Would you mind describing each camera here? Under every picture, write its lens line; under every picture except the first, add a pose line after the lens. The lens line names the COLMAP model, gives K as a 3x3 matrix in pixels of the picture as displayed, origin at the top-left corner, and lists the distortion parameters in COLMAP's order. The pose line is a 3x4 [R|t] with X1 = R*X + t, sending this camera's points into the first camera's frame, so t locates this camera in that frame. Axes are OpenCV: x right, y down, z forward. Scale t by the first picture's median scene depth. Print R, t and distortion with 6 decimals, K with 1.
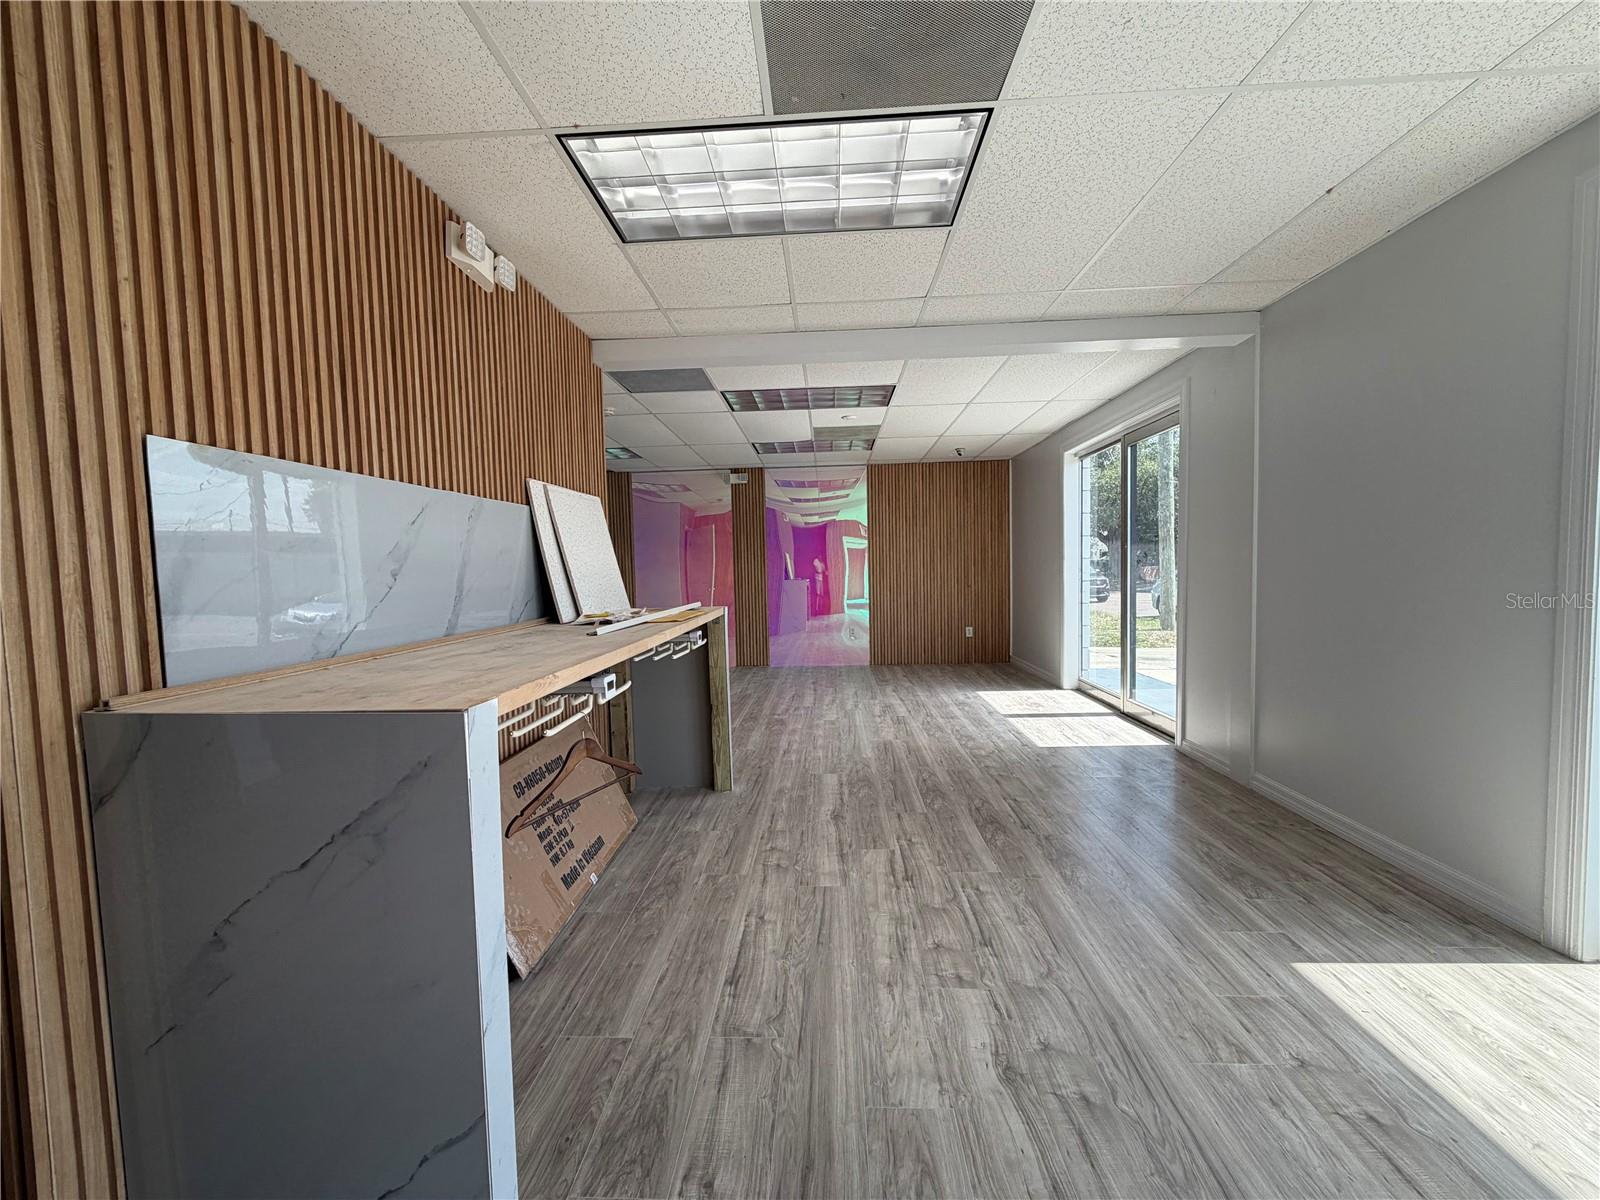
lens RADIAL K [[637.1, 0, 796.3], [0, 637.1, 599.7], [0, 0, 1]] dist [-0.000585, 0.000573]
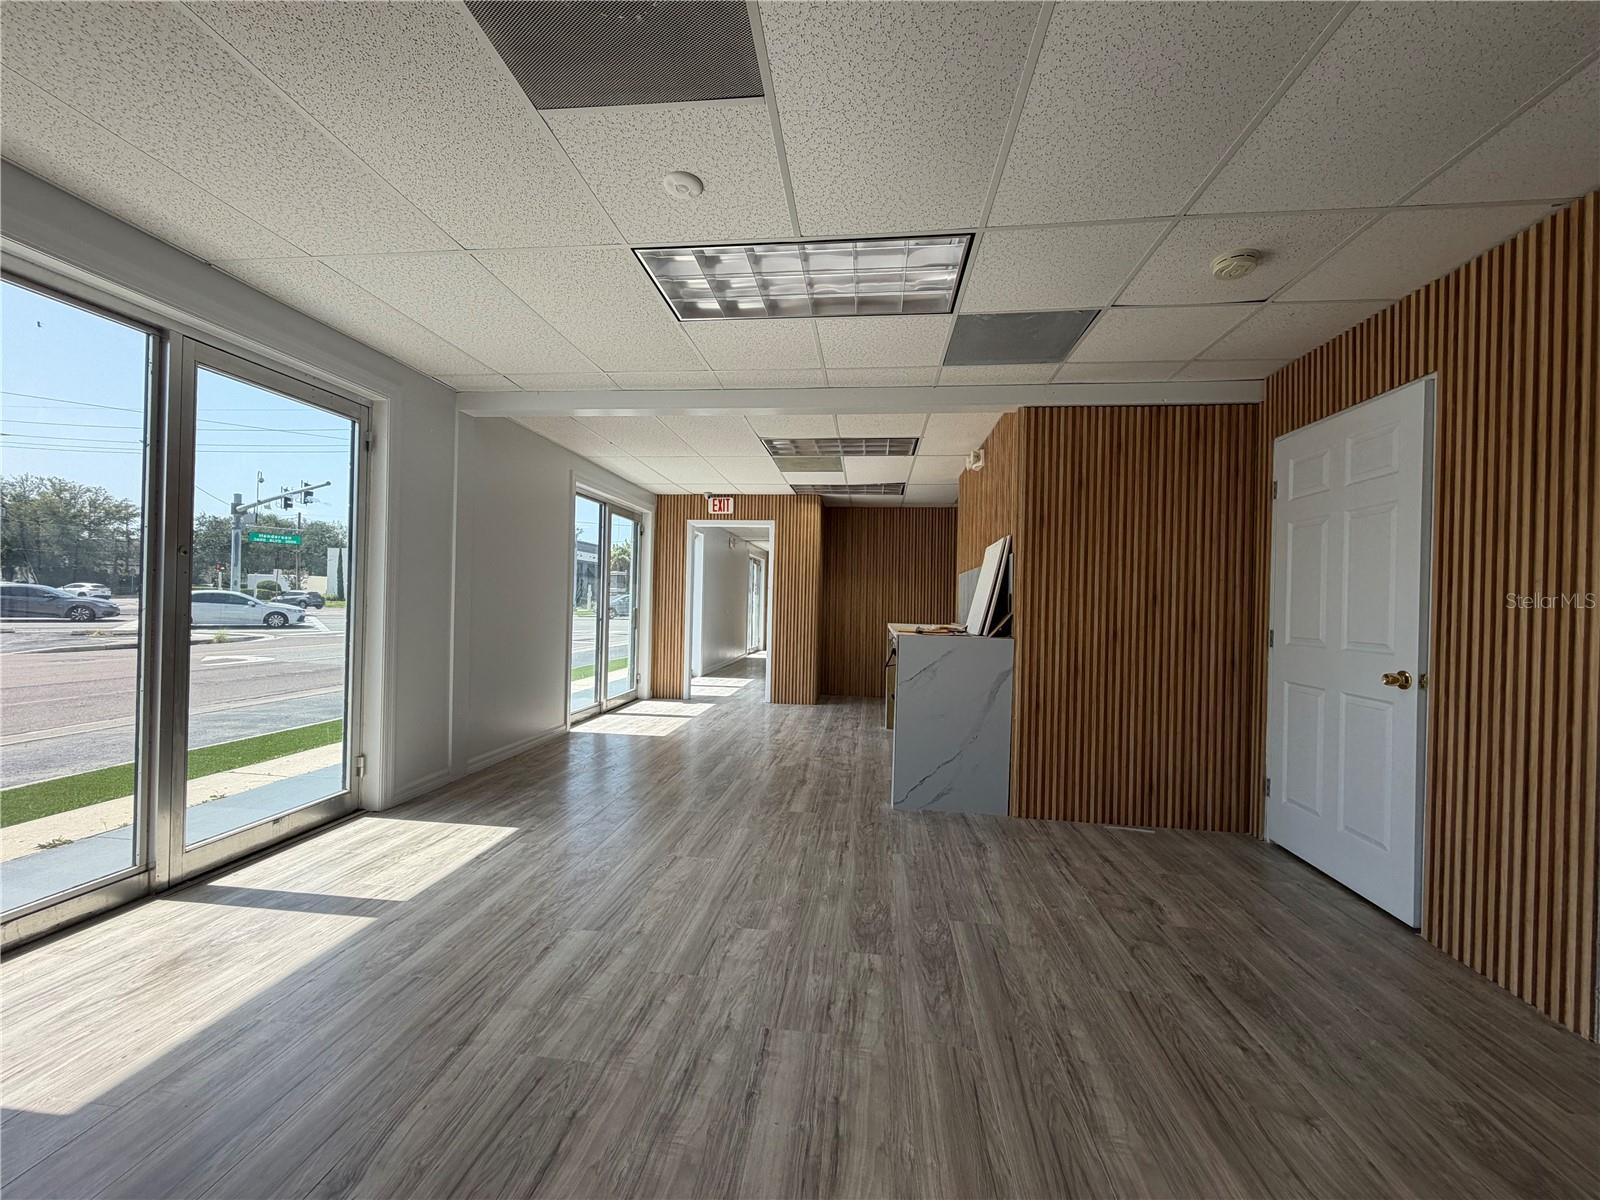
lens RADIAL K [[637.1, 0, 799.1], [0, 637.1, 603.8], [0, 0, 1]] dist [-0.000585, 0.000573]
pose [[-0.998196, -0.003459, 0.059943, -0.009280], [-0.000311, 0.998623, 0.052455, -0.110185], [-0.060042, 0.052342, -0.996823, 2.335351]]
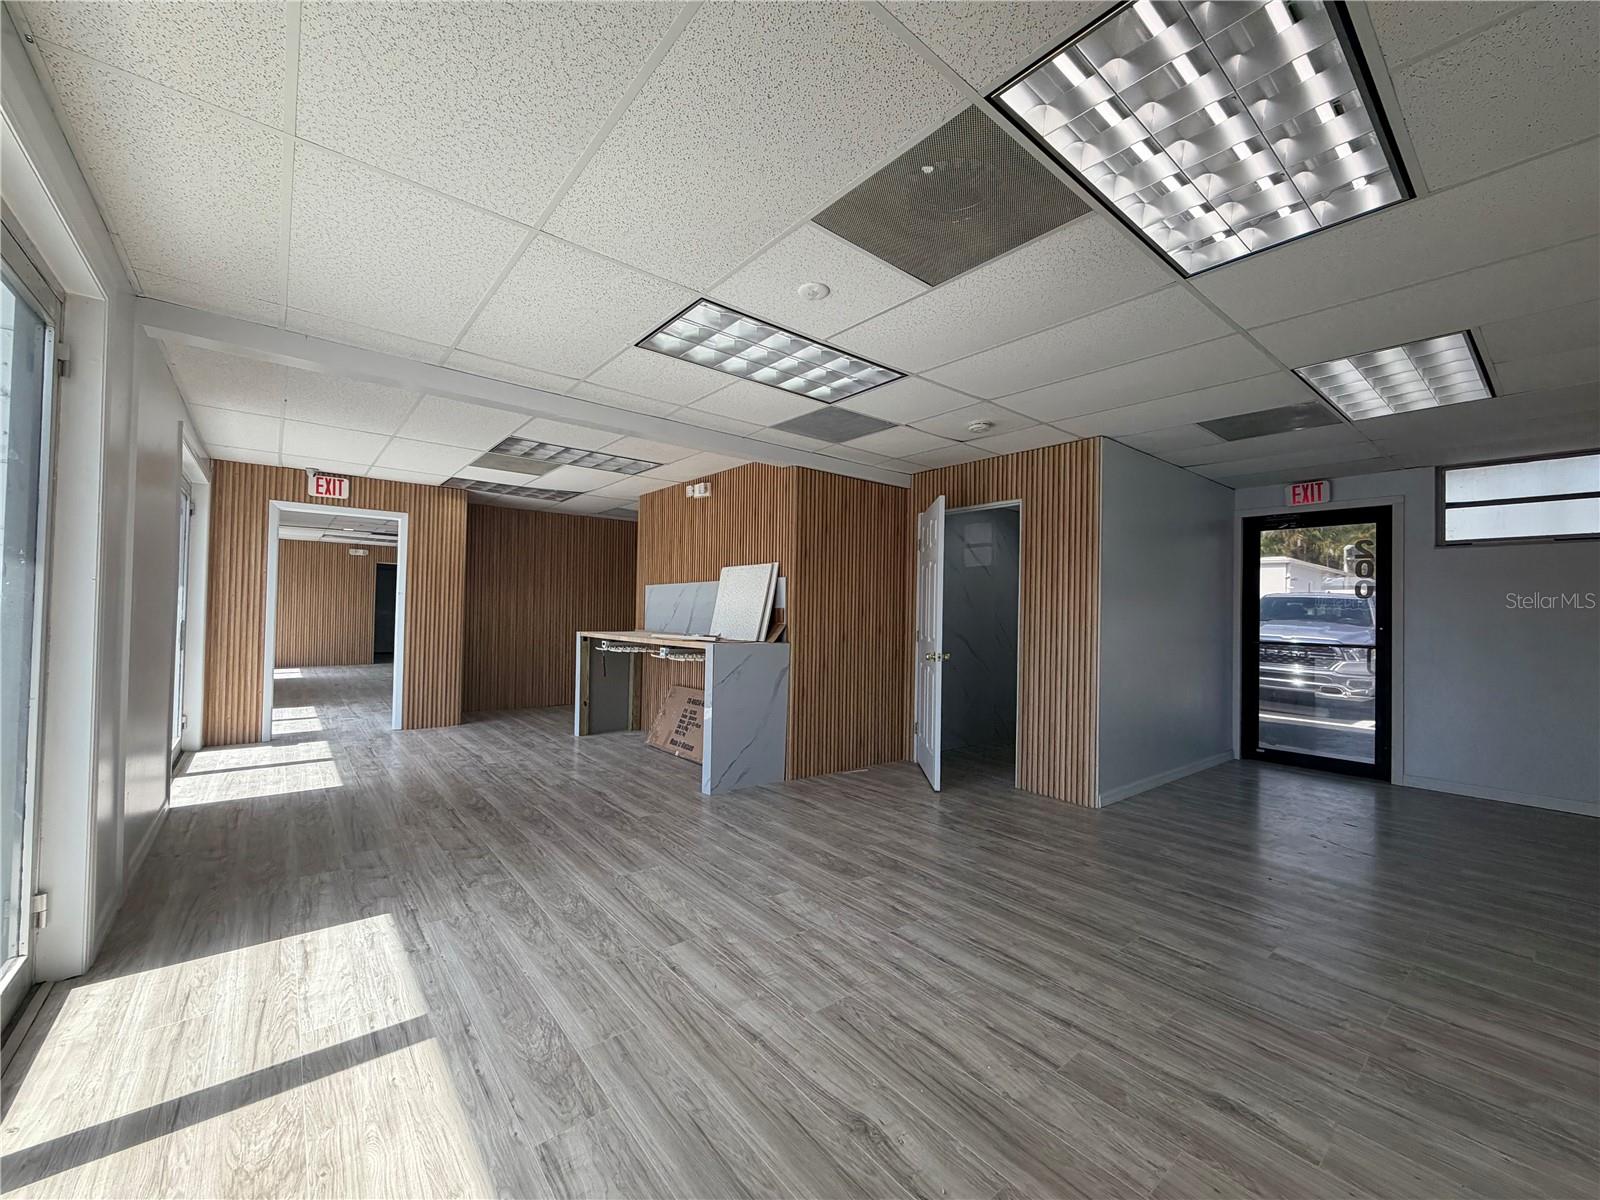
lens RADIAL K [[637.1, 0, 796.7], [0, 637.1, 597.7], [0, 0, 1]] dist [-0.000585, 0.000573]
pose [[-0.738819, -0.009454, -0.673837, 0.678478], [-0.039591, 0.998784, 0.029395, -0.137646], [0.672740, 0.048395, -0.738295, 2.277614]]
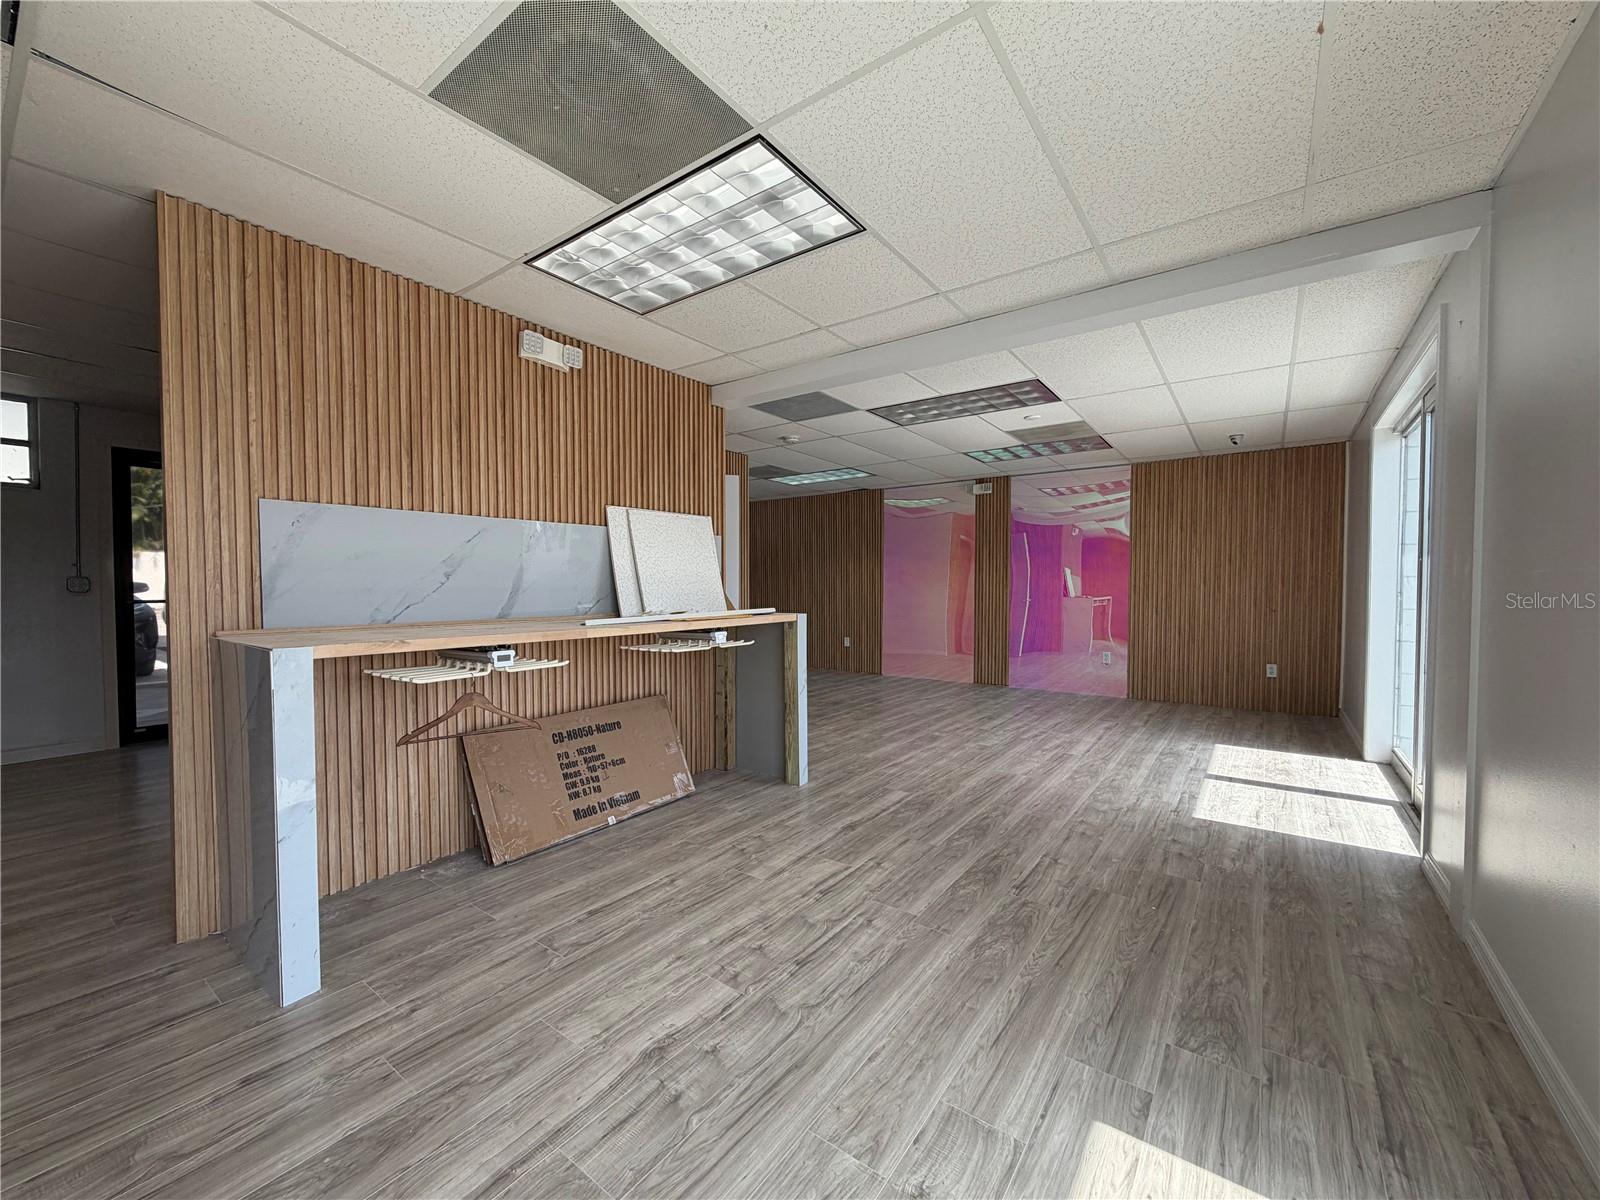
lens RADIAL K [[637.1, 0, 797.8], [0, 637.1, 599.0], [0, 0, 1]] dist [-0.000585, 0.000573]
pose [[0.834641, 0.035835, -0.549628, 0.532766], [-0.047724, 0.998833, -0.007350, -0.006618], [0.548724, 0.032365, 0.835377, 0.107218]]
